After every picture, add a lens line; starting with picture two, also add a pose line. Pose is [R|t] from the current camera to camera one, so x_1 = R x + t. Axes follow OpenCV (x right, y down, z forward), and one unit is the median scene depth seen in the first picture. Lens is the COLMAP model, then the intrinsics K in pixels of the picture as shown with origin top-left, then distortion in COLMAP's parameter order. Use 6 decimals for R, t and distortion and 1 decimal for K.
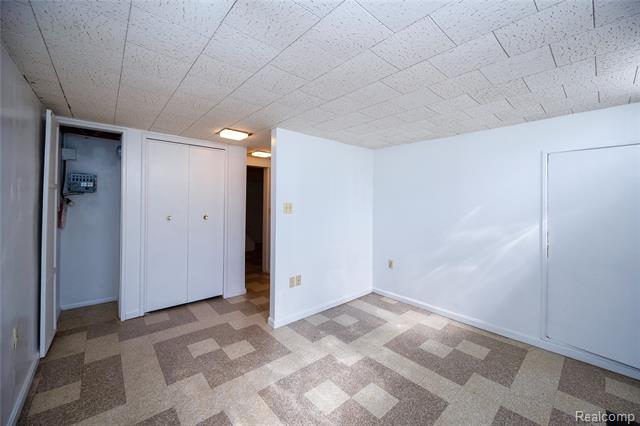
lens RADIAL K [[252.0, 0, 322.1], [0, 252.0, 201.0], [0, 0, 1]] dist [-0.001843, -0.000215]
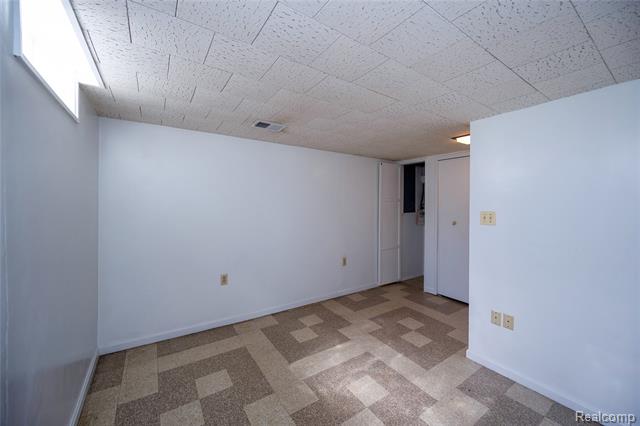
lens RADIAL K [[245.3, 0, 318.3], [0, 245.3, 207.0], [0, 0, 1]] dist [-0.000929, -0.000005]
pose [[-0.139308, -0.004598, -0.990238, 0.805542], [-0.006482, 0.999972, -0.003731, -0.000333], [0.990228, 0.005898, -0.139334, 0.689938]]
